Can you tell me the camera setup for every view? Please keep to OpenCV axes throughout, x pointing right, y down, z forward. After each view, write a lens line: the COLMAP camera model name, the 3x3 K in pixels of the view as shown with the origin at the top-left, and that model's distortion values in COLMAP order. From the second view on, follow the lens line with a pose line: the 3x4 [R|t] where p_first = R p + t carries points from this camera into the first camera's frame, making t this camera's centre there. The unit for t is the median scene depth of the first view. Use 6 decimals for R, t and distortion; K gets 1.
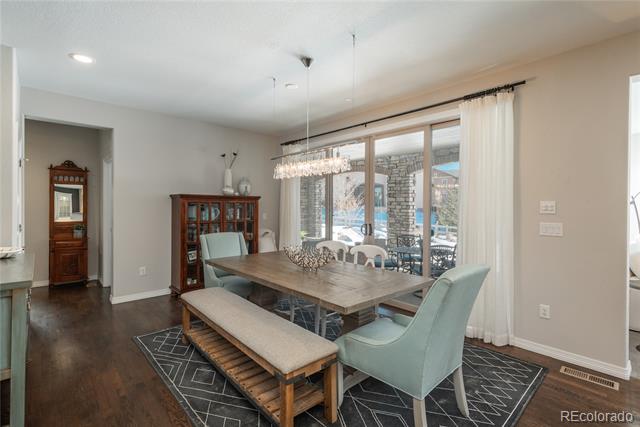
lens RADIAL K [[303.4, 0, 319.8], [0, 303.4, 208.3], [0, 0, 1]] dist [0.011451, -0.000403]
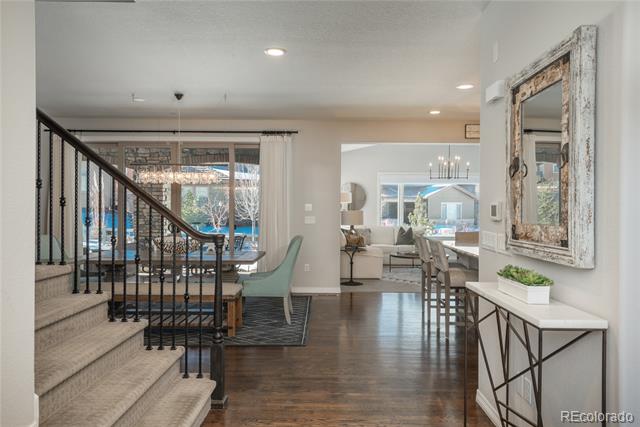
lens RADIAL K [[451.4, 0, 320.0], [0, 451.4, 213.5], [0, 0, 1]] dist [0.001097, -0.000018]
pose [[0.679982, -0.014492, 0.733085, -0.655264], [0.003343, 0.999856, 0.016665, -0.005724], [-0.733221, -0.008882, 0.679933, -0.474212]]
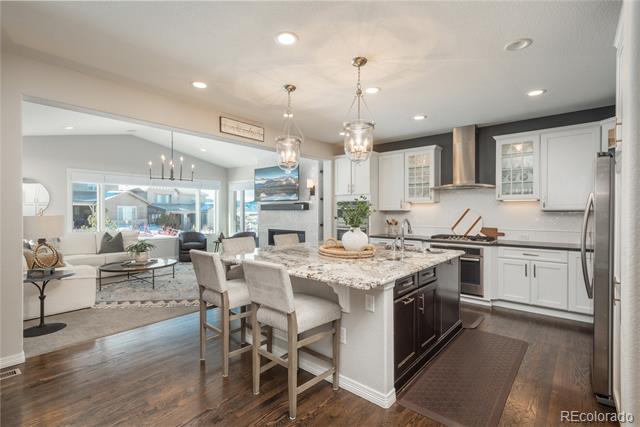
lens RADIAL K [[299.8, 0, 322.7], [0, 299.8, 214.2], [0, 0, 1]] dist [0.013015, -0.000653]
pose [[-0.131261, -0.020605, 0.991134, -0.132185], [0.003655, 0.999767, 0.021269, -0.005020], [-0.991341, 0.006415, -0.131155, 0.024788]]
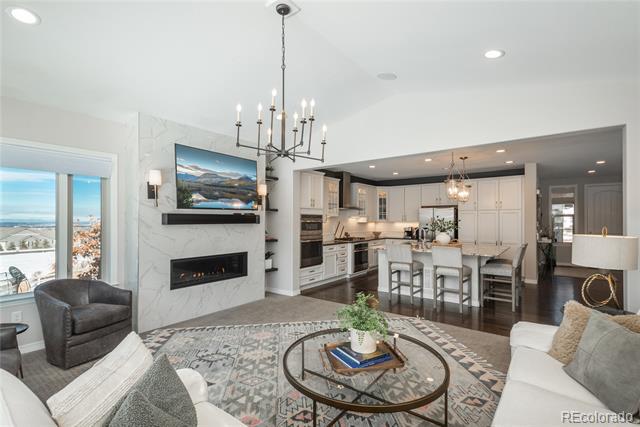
lens RADIAL K [[299.8, 0, 322.7], [0, 299.8, 214.2], [0, 0, 1]] dist [0.013015, -0.000653]
pose [[-0.982928, -0.013295, -0.183511, 1.316242], [-0.010366, 0.999803, -0.016913, -0.012129], [0.183700, -0.014722, -0.982872, 1.078101]]
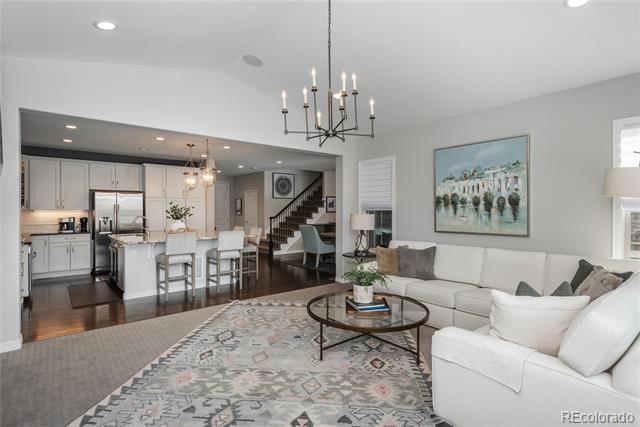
lens RADIAL K [[323.0, 0, 320.0], [0, 323.0, 213.5], [0, 0, 1]] dist [-0.000480, -0.000464]
pose [[-0.049067, 0.000956, -0.998795, 1.872002], [-0.004665, 0.999988, 0.001187, 0.008469], [0.998785, 0.004717, -0.049062, 0.527847]]
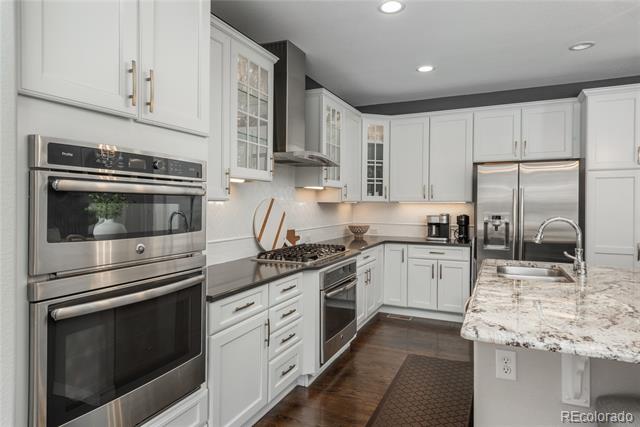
lens RADIAL K [[385.9, 0, 320.0], [0, 385.9, 213.5], [0, 0, 1]] dist [0.000685, -0.000024]
pose [[-0.923233, 0.000108, -0.384241, 1.099338], [-0.010487, 0.999620, 0.025479, 0.008537], [0.384098, 0.027553, -0.922881, 0.095373]]
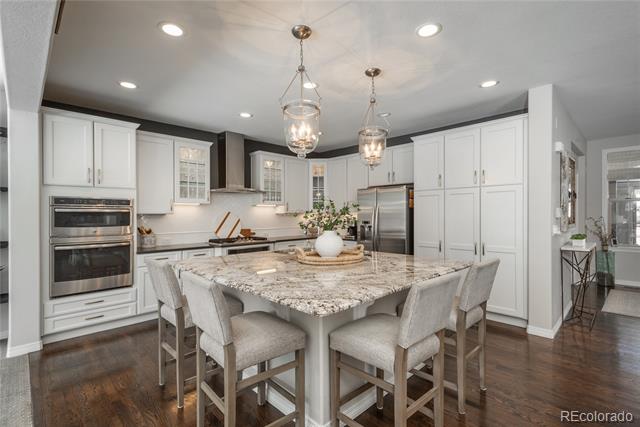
lens RADIAL K [[299.8, 0, 322.7], [0, 299.8, 214.2], [0, 0, 1]] dist [0.013015, -0.000653]
pose [[-0.999109, -0.003416, -0.042055, 0.584299], [-0.003623, 0.999982, 0.004846, 0.001401], [0.042038, 0.004994, -0.999104, 0.501771]]
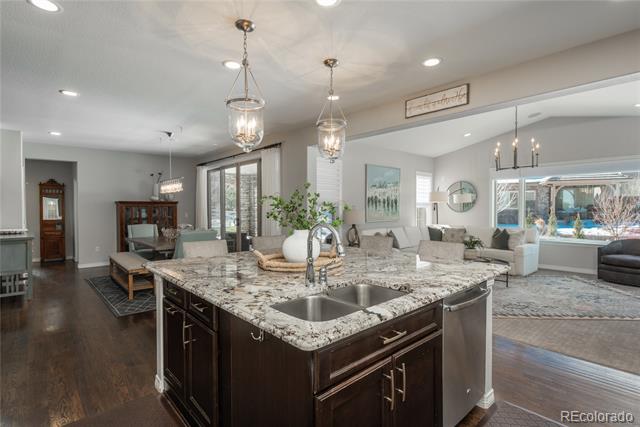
lens RADIAL K [[323.0, 0, 320.0], [0, 323.0, 213.5], [0, 0, 1]] dist [-0.000480, -0.000464]
pose [[0.999925, -0.009754, -0.007396, 0.579345], [0.009844, 0.999878, 0.012135, 0.008233], [0.007277, -0.012207, 0.999899, -0.660342]]
